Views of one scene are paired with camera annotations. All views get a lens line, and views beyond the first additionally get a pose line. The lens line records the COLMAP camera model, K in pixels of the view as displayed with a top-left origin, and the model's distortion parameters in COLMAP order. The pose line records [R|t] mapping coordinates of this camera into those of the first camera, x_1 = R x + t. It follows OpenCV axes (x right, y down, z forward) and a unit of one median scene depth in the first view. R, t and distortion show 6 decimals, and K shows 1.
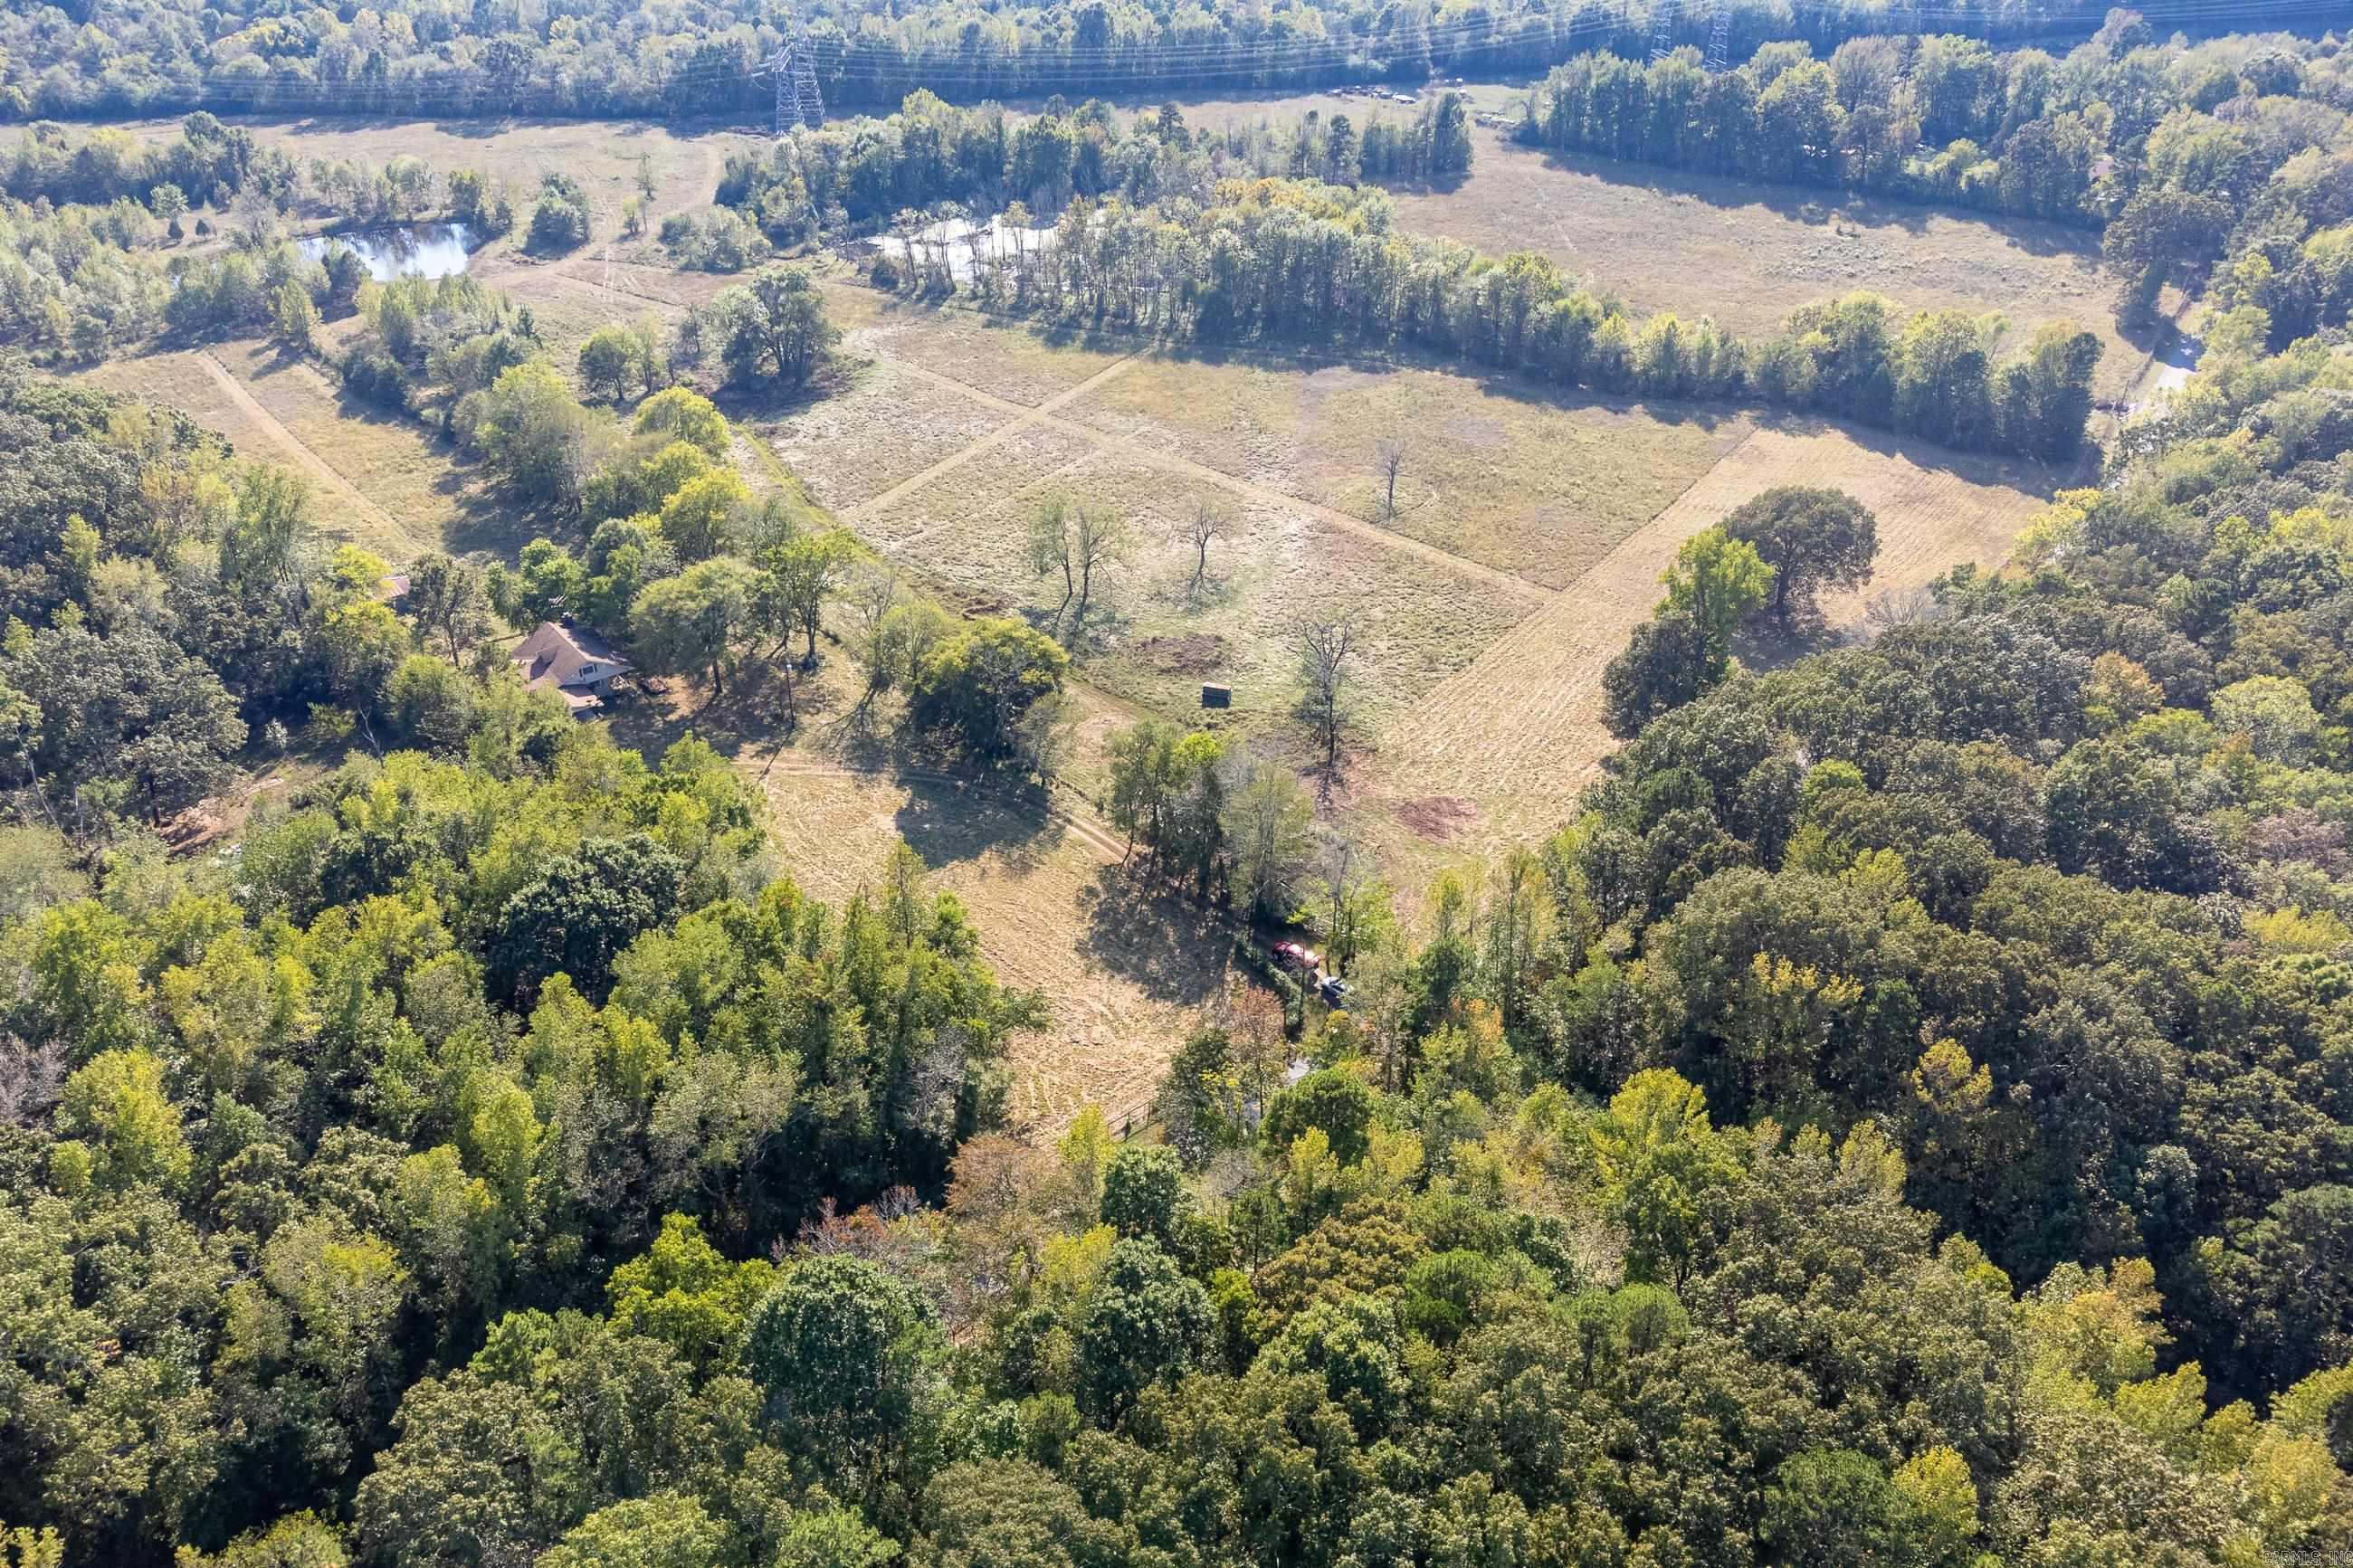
lens RADIAL K [[1739.9, 0, 1166.8], [0, 1739.9, 784.3], [0, 0, 1]] dist [0.002509, 0.008545]
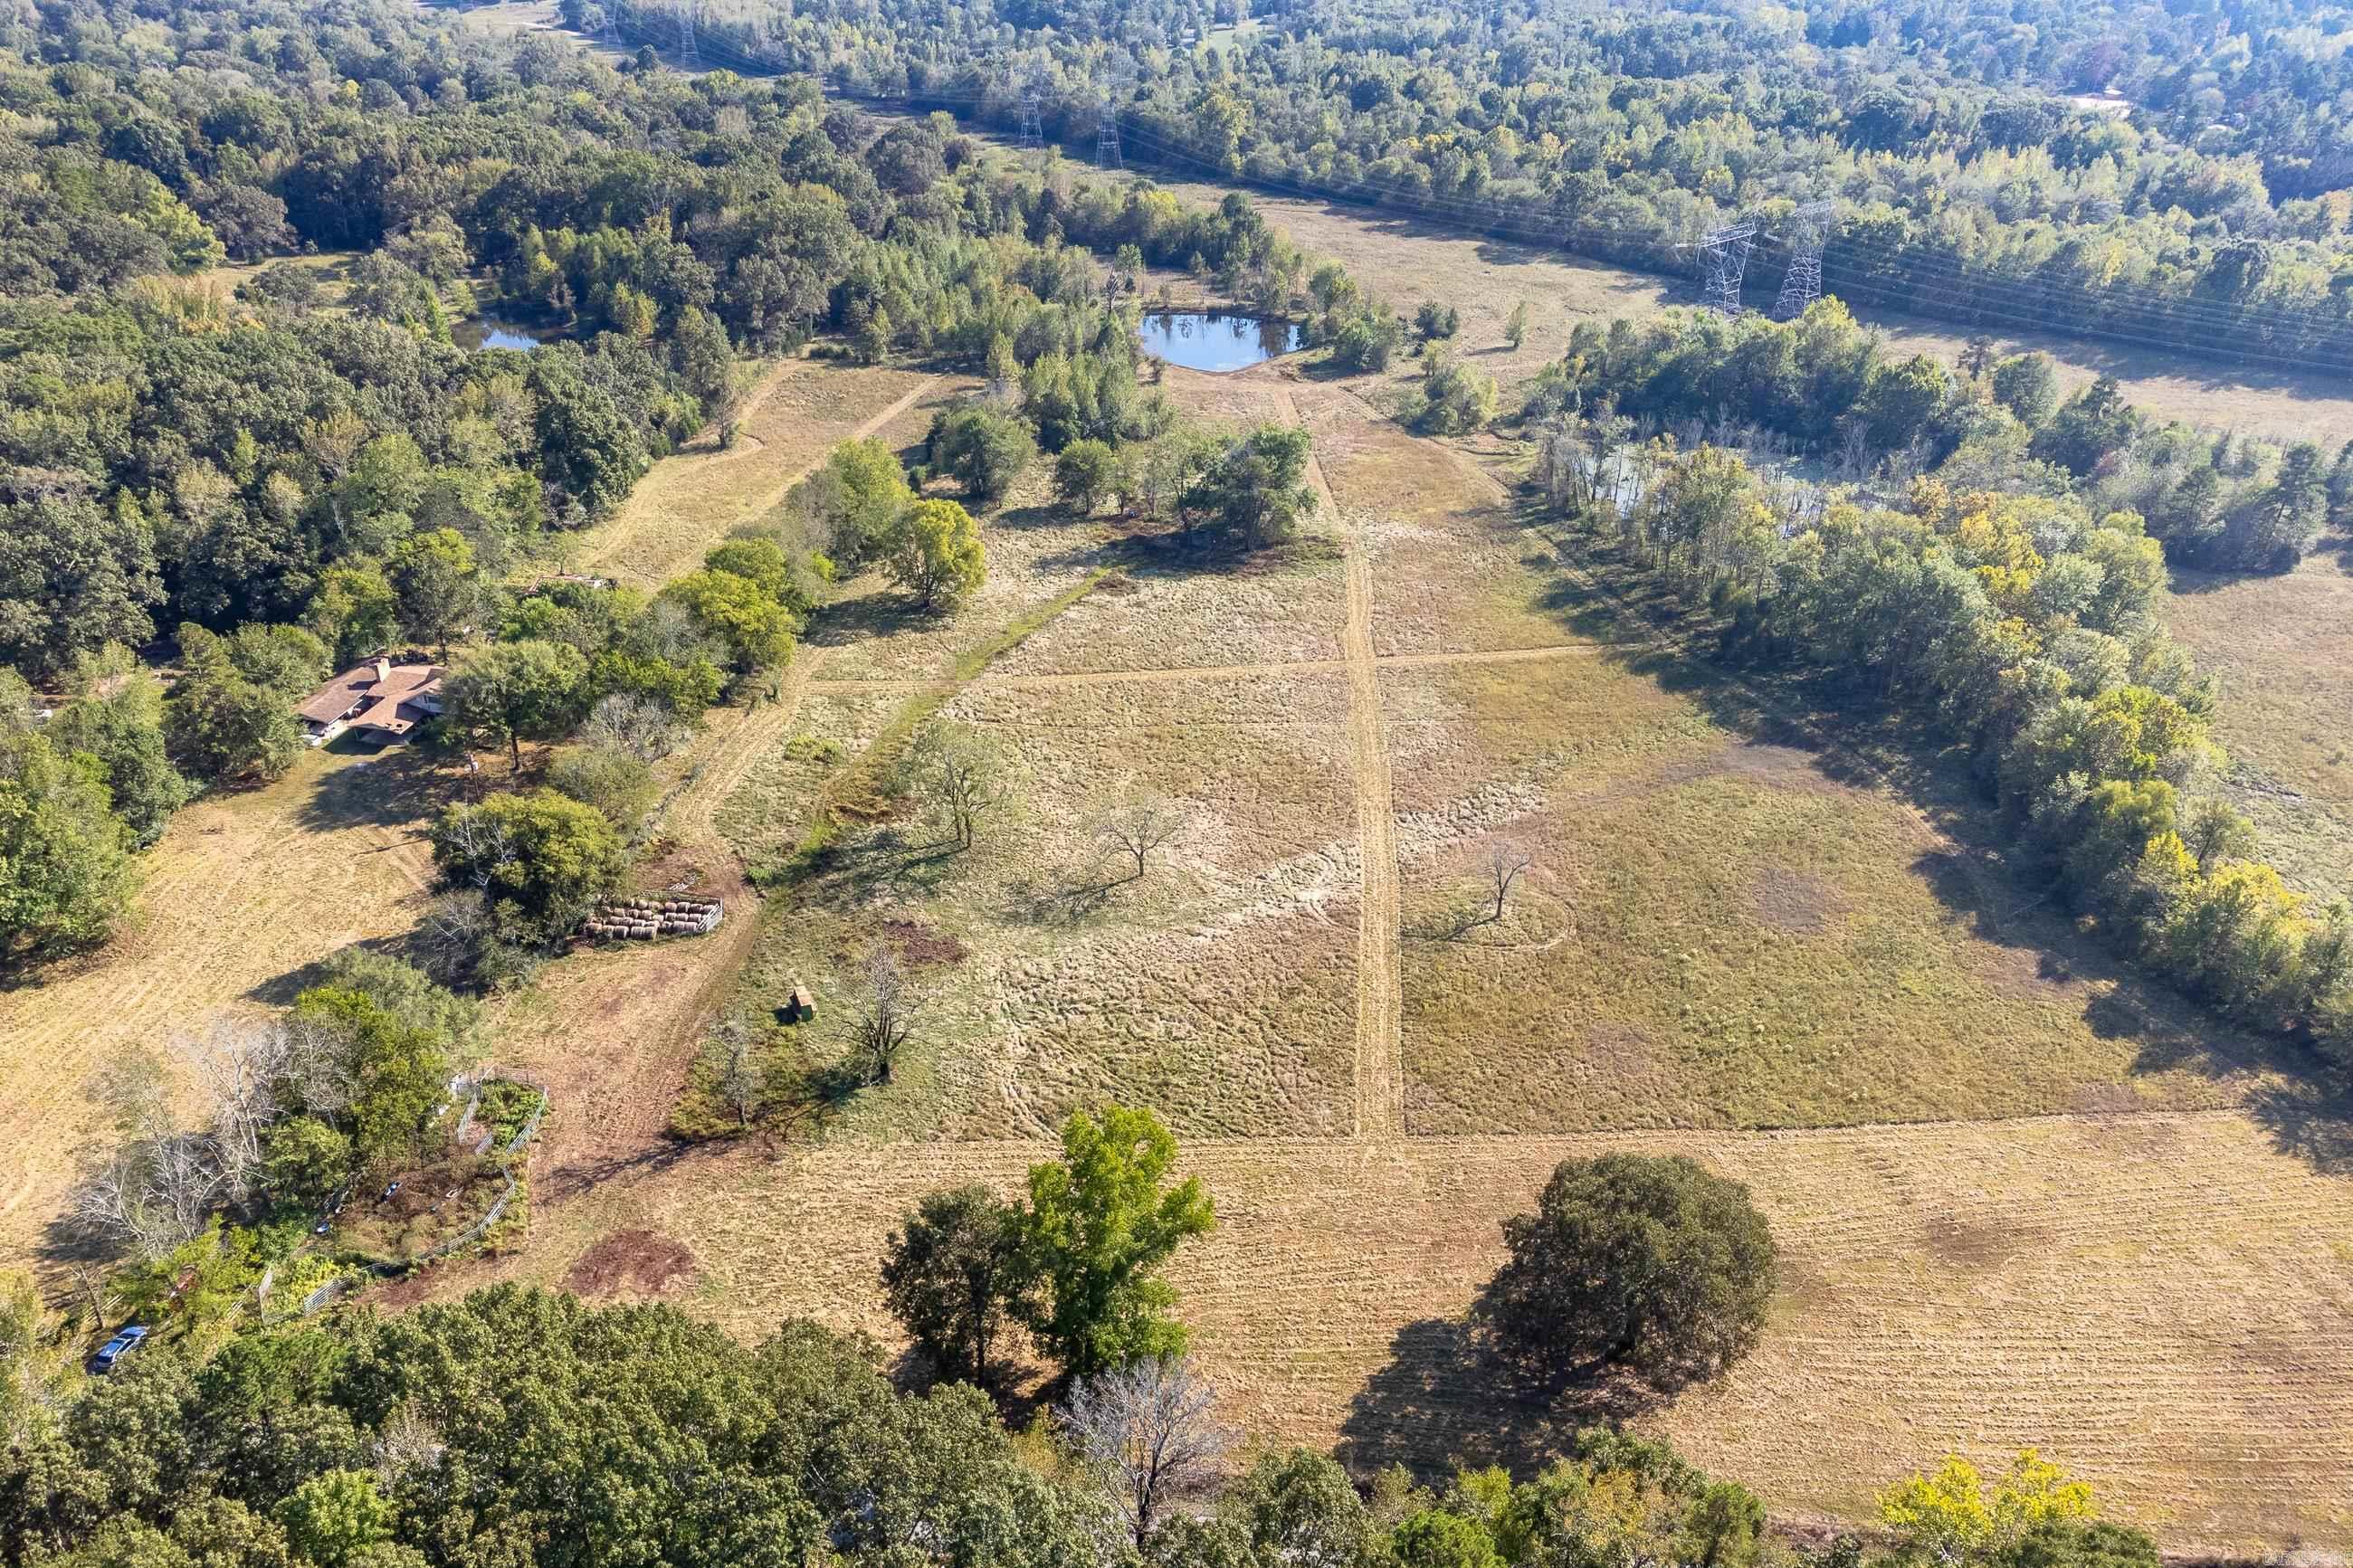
lens RADIAL K [[1689.3, 0, 1172.4], [0, 1689.3, 874.3], [0, 0, 1]] dist [0.016476, -0.002924]
pose [[0.655369, 0.410736, -0.633867, 0.359635], [-0.422826, 0.894903, 0.142714, -0.170705], [0.625867, 0.174485, 0.760162, 0.296317]]
